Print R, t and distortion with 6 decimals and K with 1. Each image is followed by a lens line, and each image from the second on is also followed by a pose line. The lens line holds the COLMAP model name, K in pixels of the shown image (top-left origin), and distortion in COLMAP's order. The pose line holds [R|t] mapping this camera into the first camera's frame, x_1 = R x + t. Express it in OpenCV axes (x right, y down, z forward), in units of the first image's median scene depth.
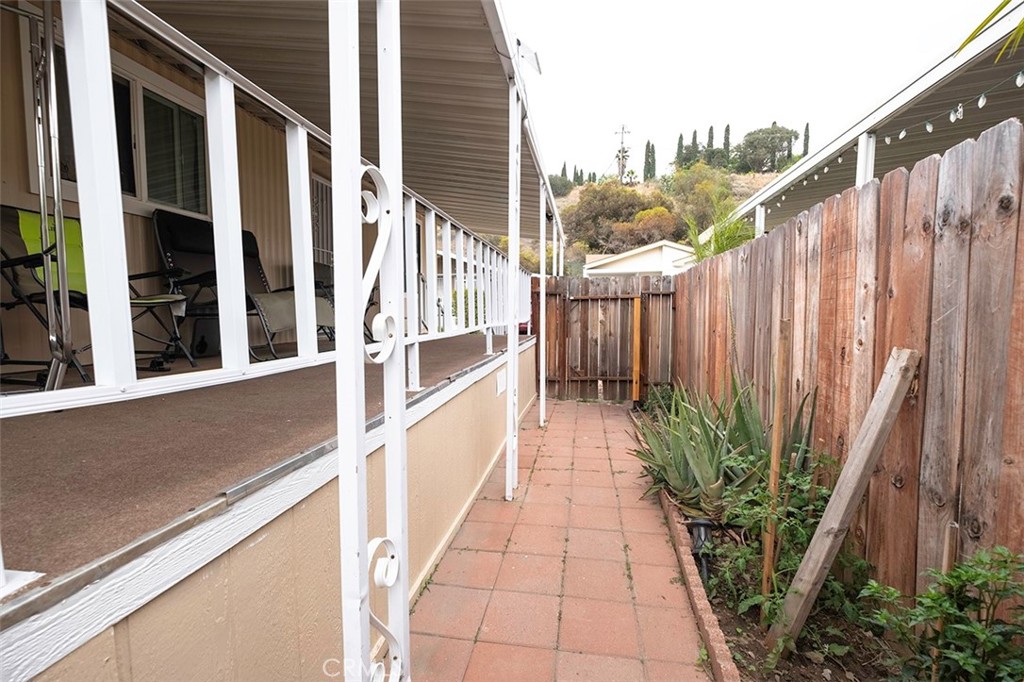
lens RADIAL K [[445.8, 0, 509.8], [0, 445.8, 340.5], [0, 0, 1]] dist [-0.001496, 0.000651]
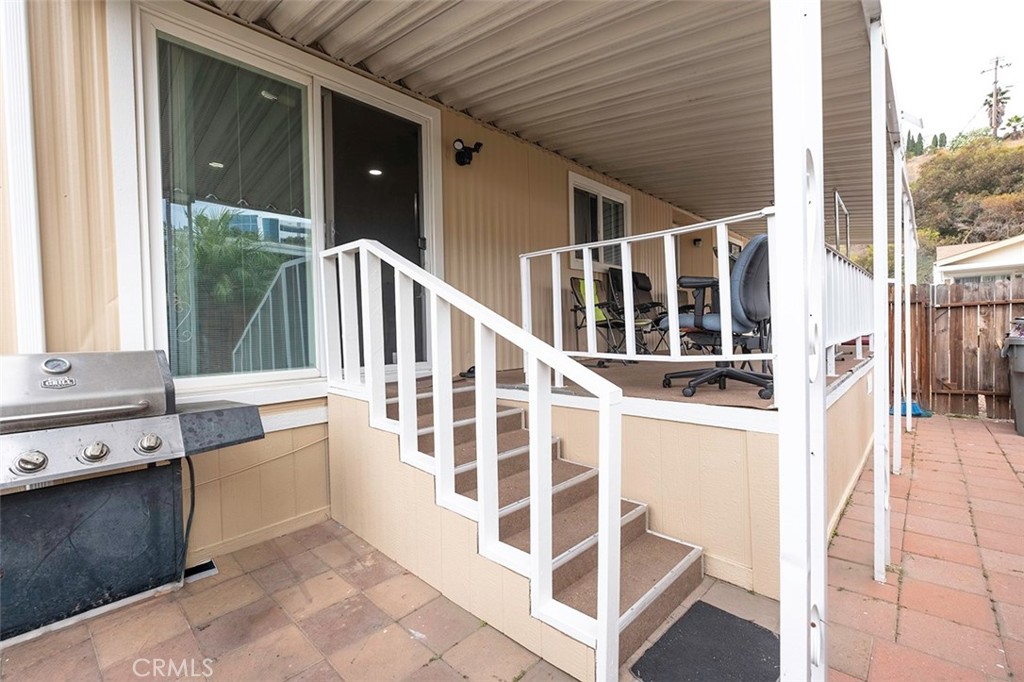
lens RADIAL K [[445.8, 0, 515.8], [0, 445.8, 341.7], [0, 0, 1]] dist [-0.001496, 0.000651]
pose [[0.835024, -0.011728, -0.550088, -0.085056], [-0.006648, 0.999485, -0.031401, 0.015429], [0.550173, 0.029877, 0.834516, -0.266121]]
